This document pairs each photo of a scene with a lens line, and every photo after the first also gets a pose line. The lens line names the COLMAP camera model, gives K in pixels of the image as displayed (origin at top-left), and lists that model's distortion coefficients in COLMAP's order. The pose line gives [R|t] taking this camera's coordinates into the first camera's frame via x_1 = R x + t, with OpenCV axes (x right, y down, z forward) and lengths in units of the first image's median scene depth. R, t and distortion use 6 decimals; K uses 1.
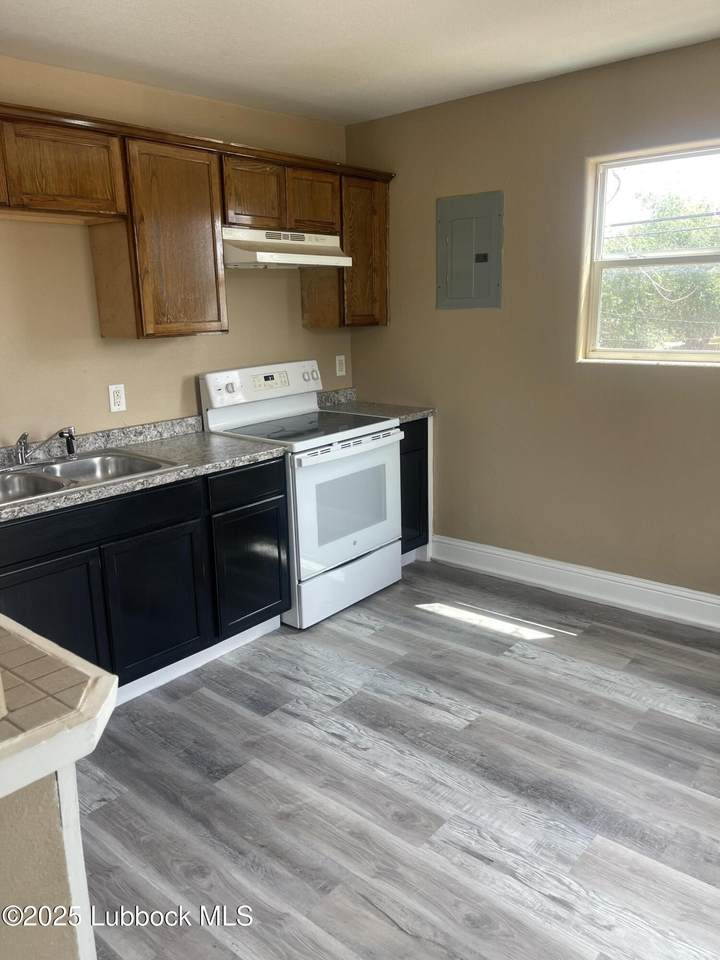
lens RADIAL K [[723.2, 0, 356.6], [0, 723.2, 480.6], [0, 0, 1]] dist [0.068695, -0.088596]
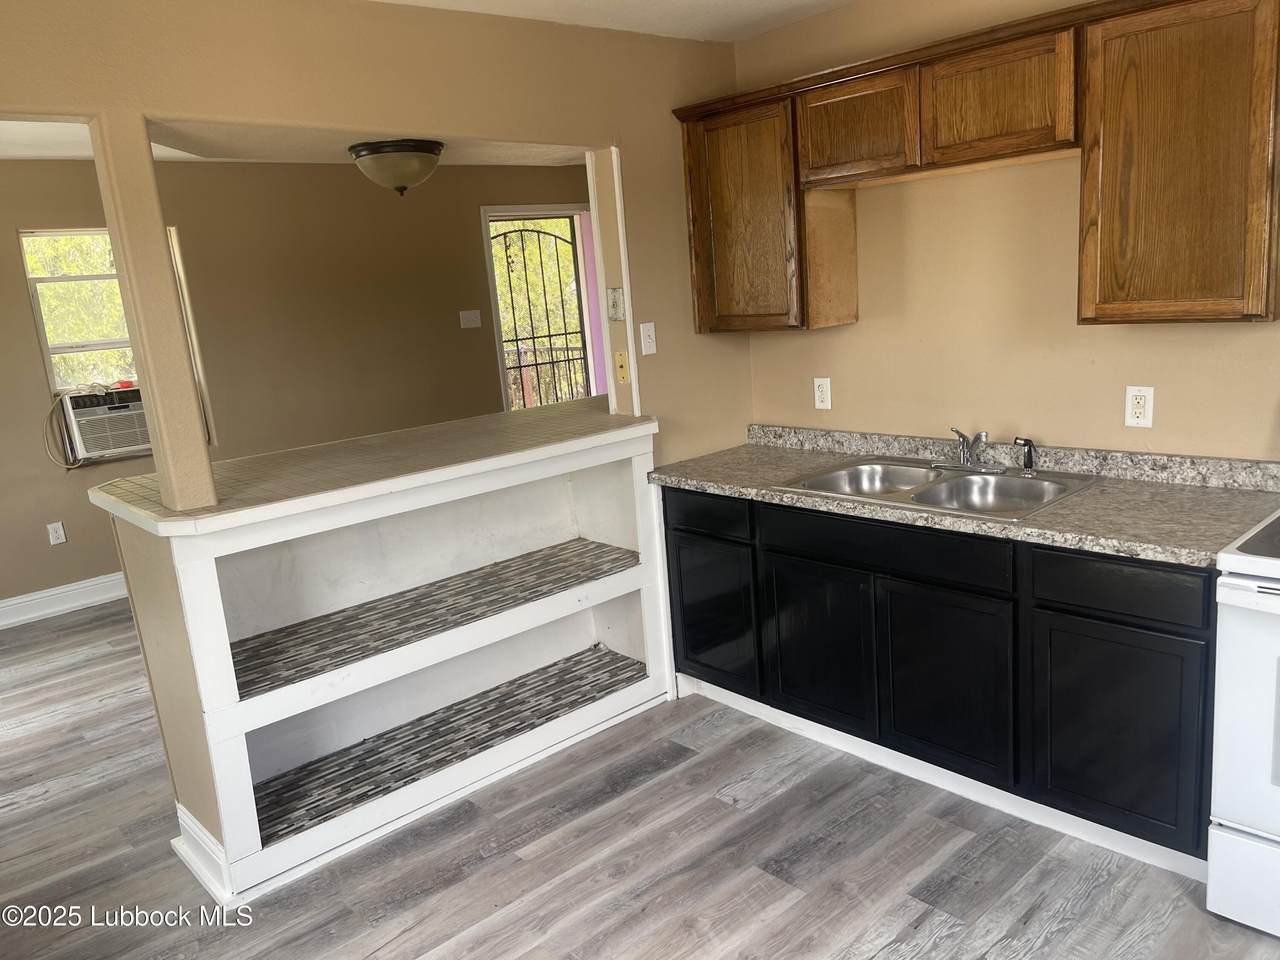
lens RADIAL K [[964.3, 0, 643.6], [0, 964.3, 488.7], [0, 0, 1]] dist [0.068695, -0.088596]
pose [[-0.114818, 0.244848, -0.962739, 0.683205], [-0.157703, 0.952365, 0.261017, -0.235899], [0.980789, 0.181797, -0.070735, 0.747088]]
